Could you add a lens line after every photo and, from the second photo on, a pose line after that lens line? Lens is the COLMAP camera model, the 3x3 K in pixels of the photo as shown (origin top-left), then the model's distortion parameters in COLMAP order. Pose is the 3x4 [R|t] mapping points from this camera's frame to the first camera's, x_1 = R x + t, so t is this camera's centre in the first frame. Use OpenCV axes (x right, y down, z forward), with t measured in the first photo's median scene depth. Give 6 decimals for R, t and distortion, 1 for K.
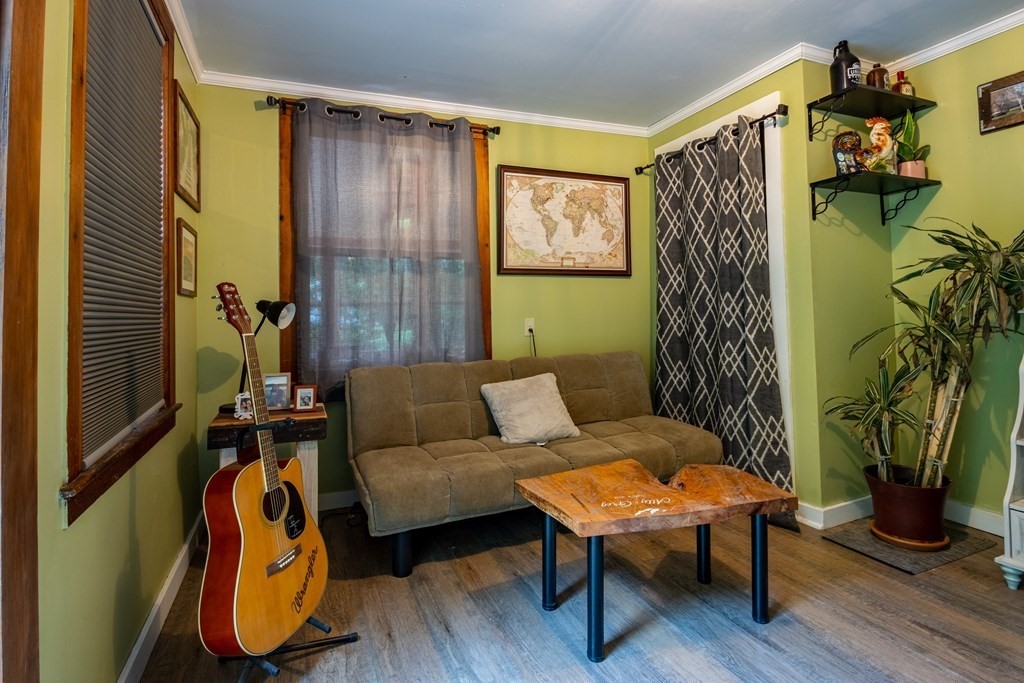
lens RADIAL K [[529.7, 0, 513.0], [0, 529.7, 304.8], [0, 0, 1]] dist [-0.000640, 0.000087]
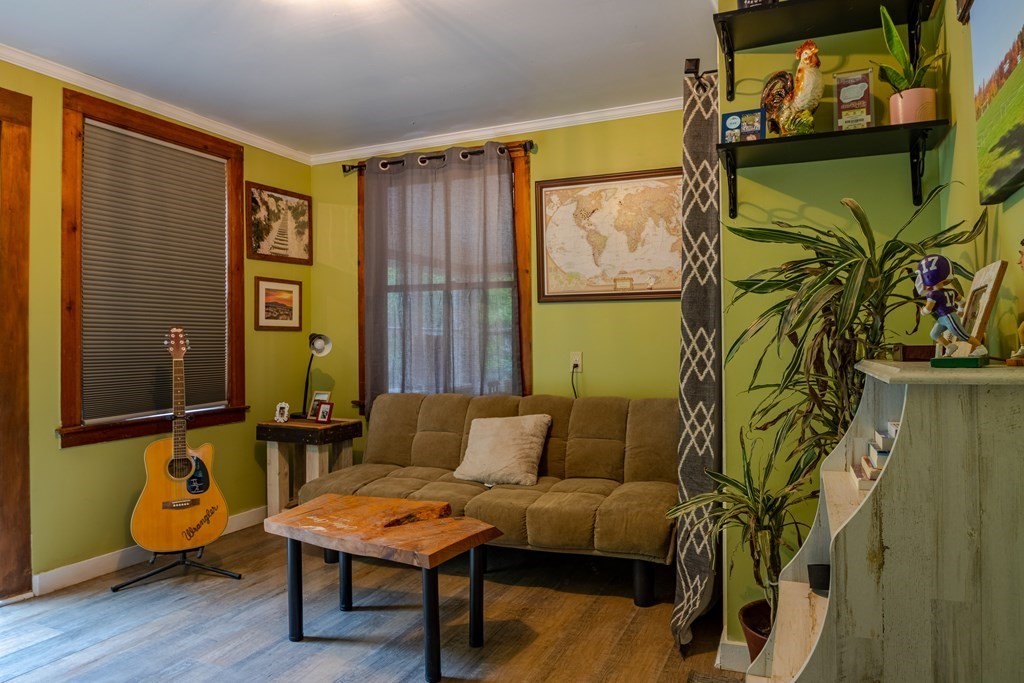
lens RADIAL K [[691.3, 0, 512.0], [0, 691.3, 341.5], [0, 0, 1]] dist [-0.045569, -0.001888]
pose [[0.691275, 0.014171, -0.722453, 0.795587], [0.006782, 0.999636, 0.026097, -0.022116], [0.722560, -0.022940, 0.690927, 0.149301]]
